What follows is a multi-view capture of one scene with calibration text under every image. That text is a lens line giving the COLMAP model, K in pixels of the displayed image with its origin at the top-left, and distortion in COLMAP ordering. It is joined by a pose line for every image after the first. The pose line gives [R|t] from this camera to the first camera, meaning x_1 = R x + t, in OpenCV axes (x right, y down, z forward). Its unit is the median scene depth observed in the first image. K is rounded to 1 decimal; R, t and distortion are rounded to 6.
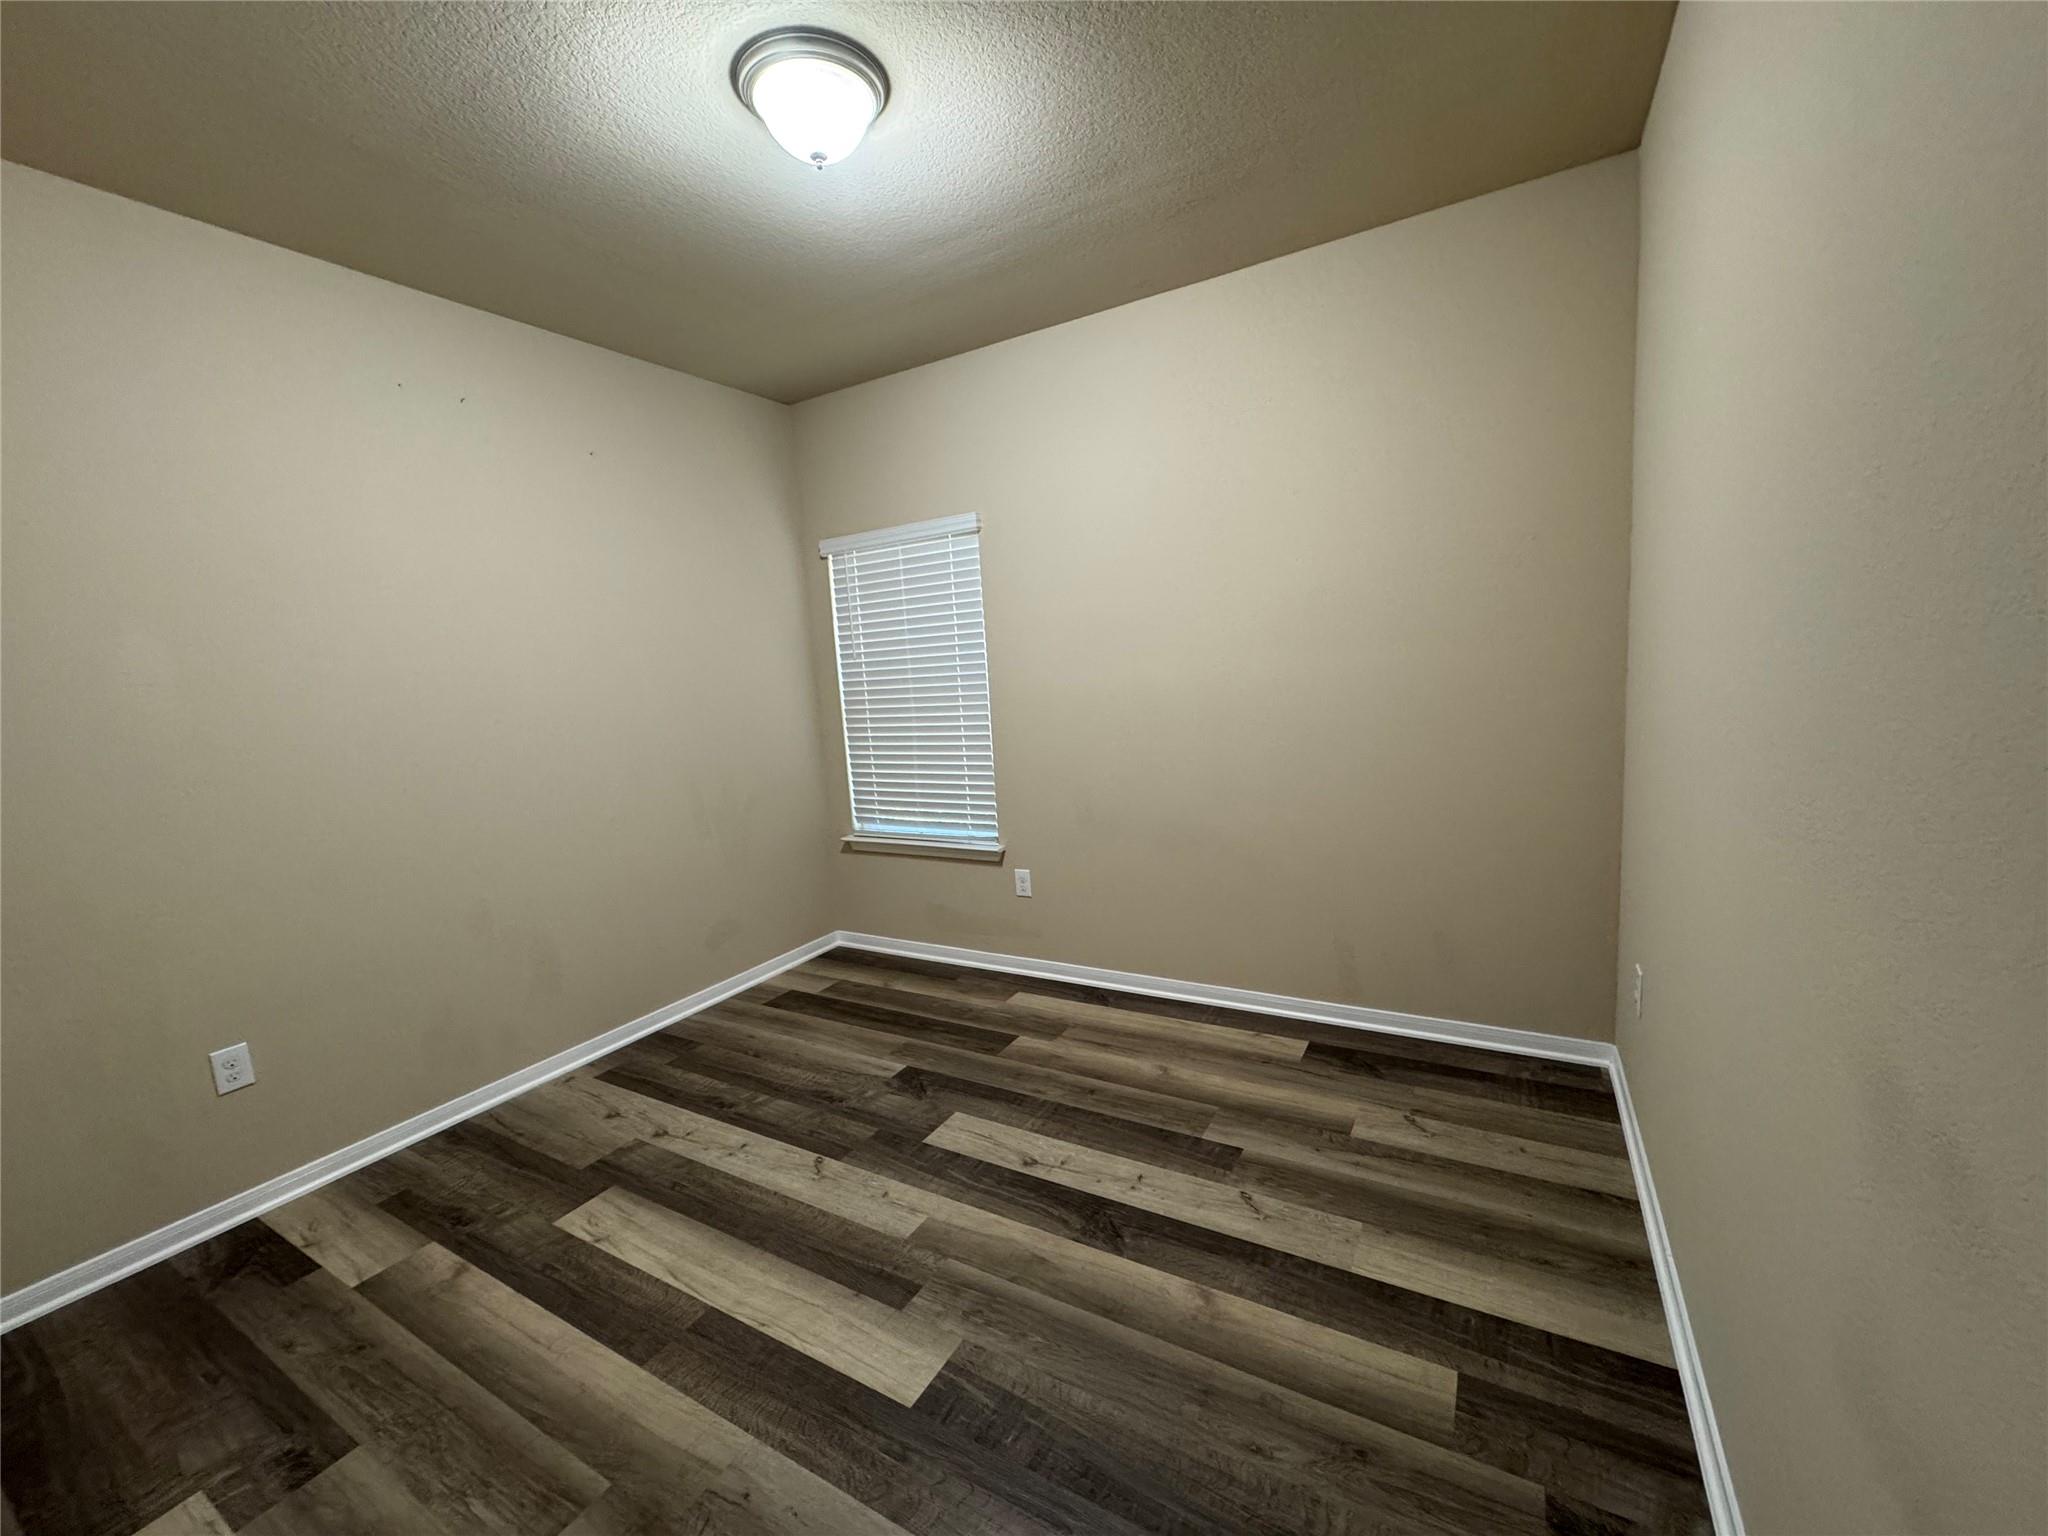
lens RADIAL K [[822.2, 0, 1025.7], [0, 822.2, 768.0], [0, 0, 1]] dist [0.002346, -0.000305]
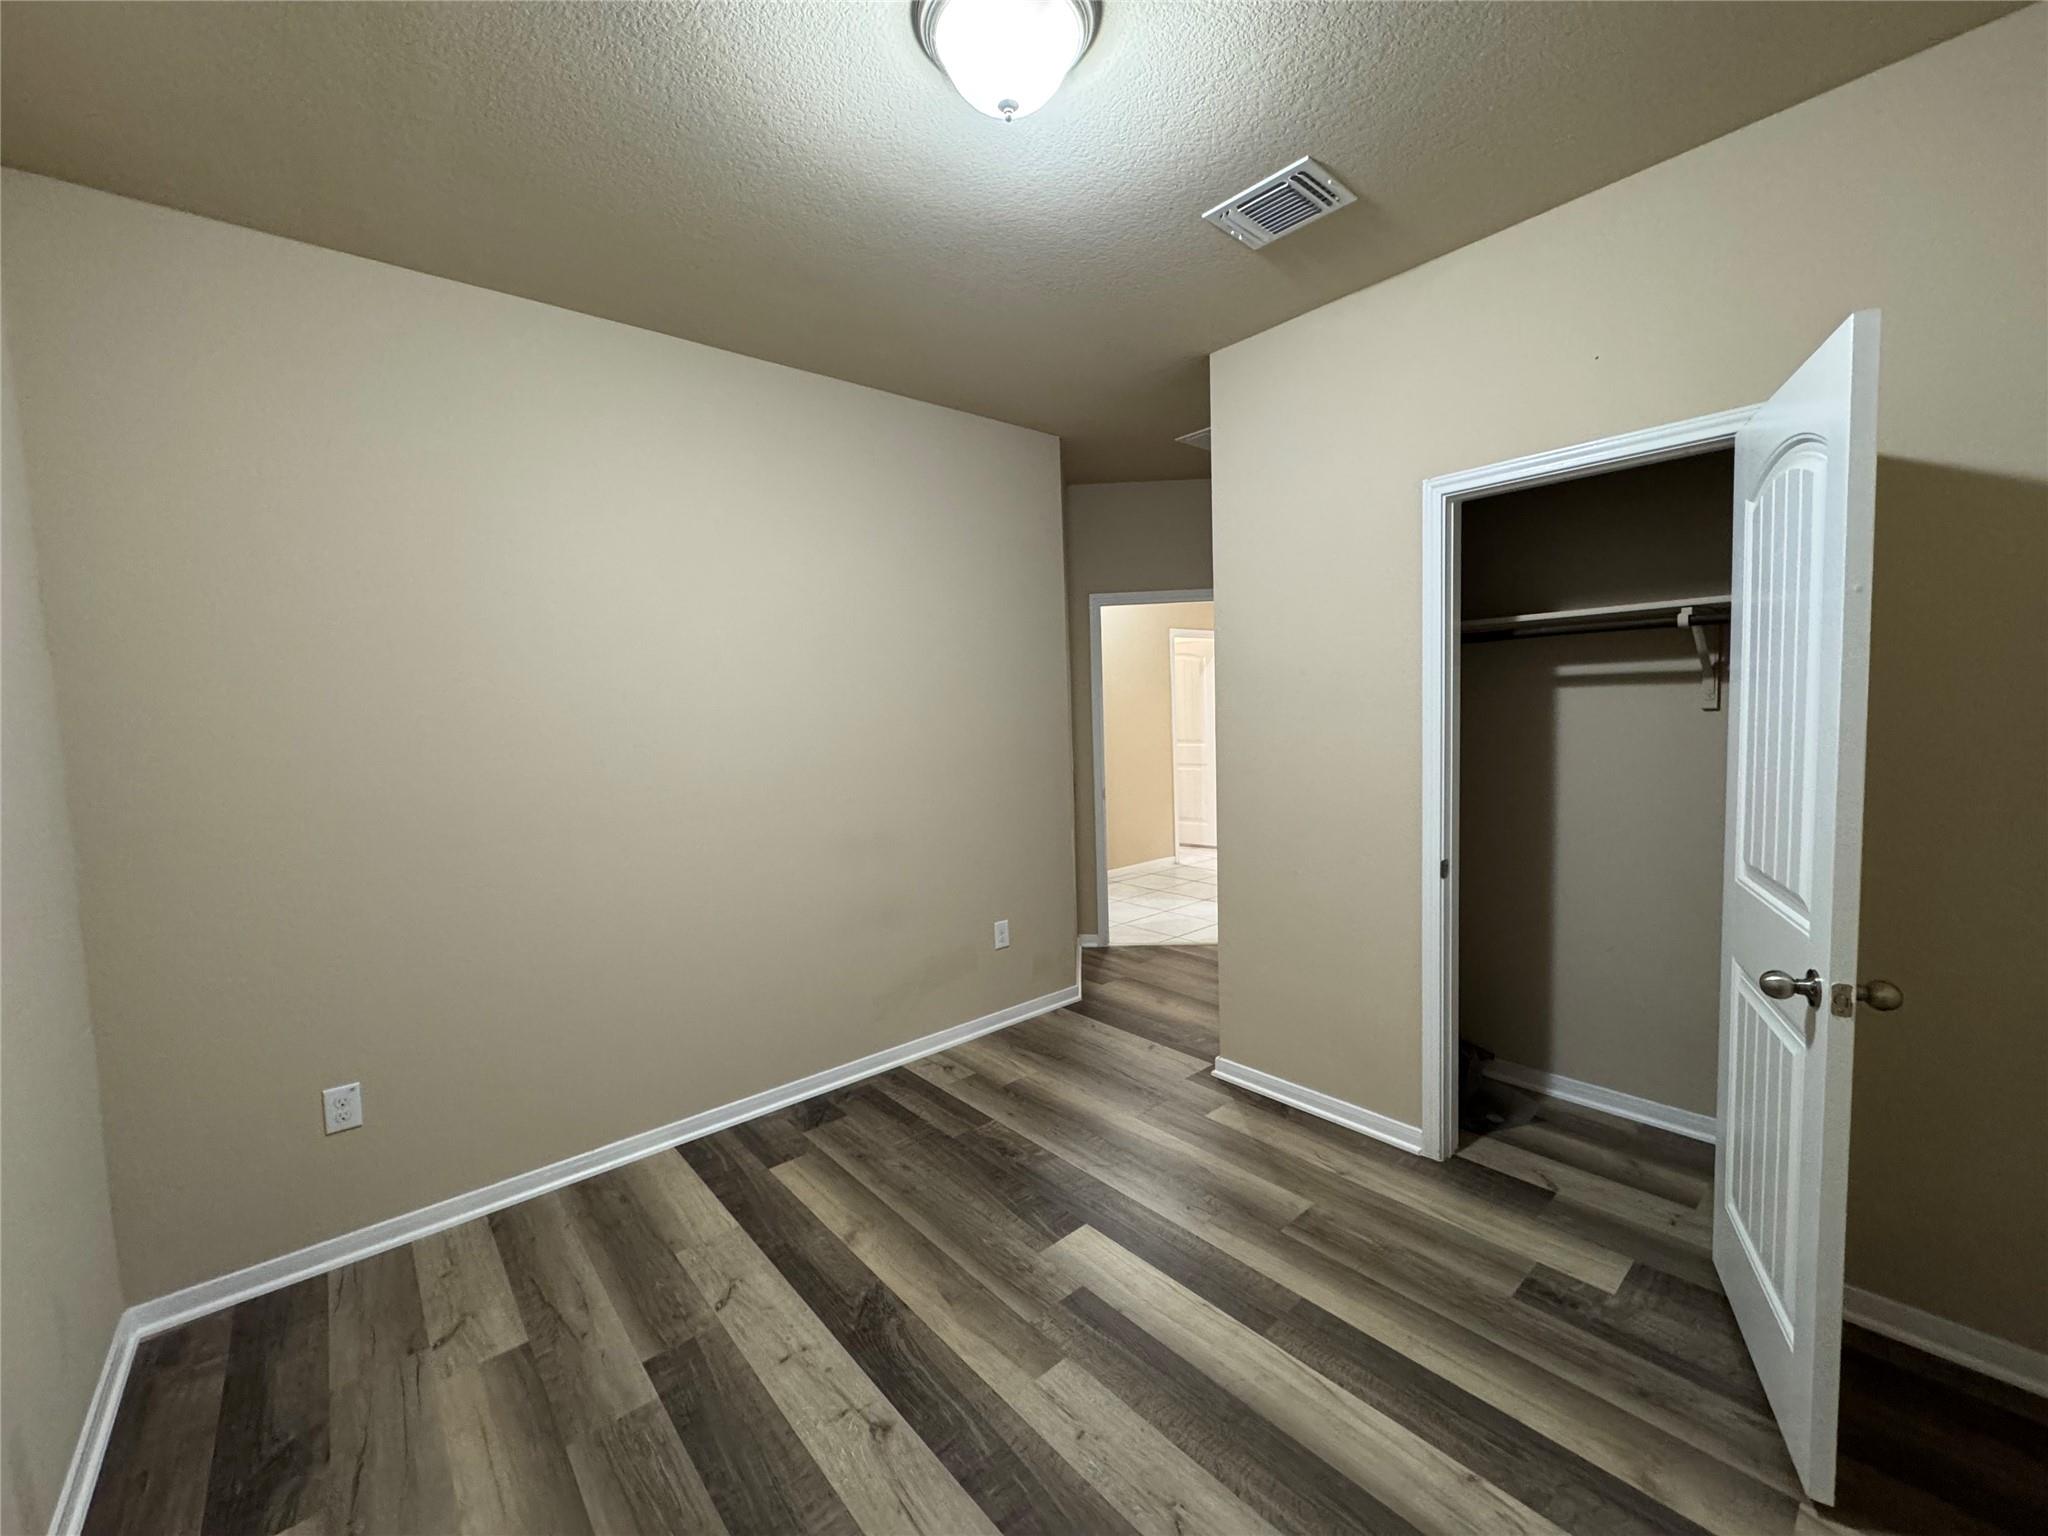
lens RADIAL K [[822.2, 0, 1024.7], [0, 822.2, 767.7], [0, 0, 1]] dist [0.002346, -0.000305]
pose [[-0.940269, 0.072053, 0.332720, -0.451812], [0.135918, 0.975526, 0.172848, -0.219517], [-0.312123, 0.207746, -0.927050, 1.725412]]
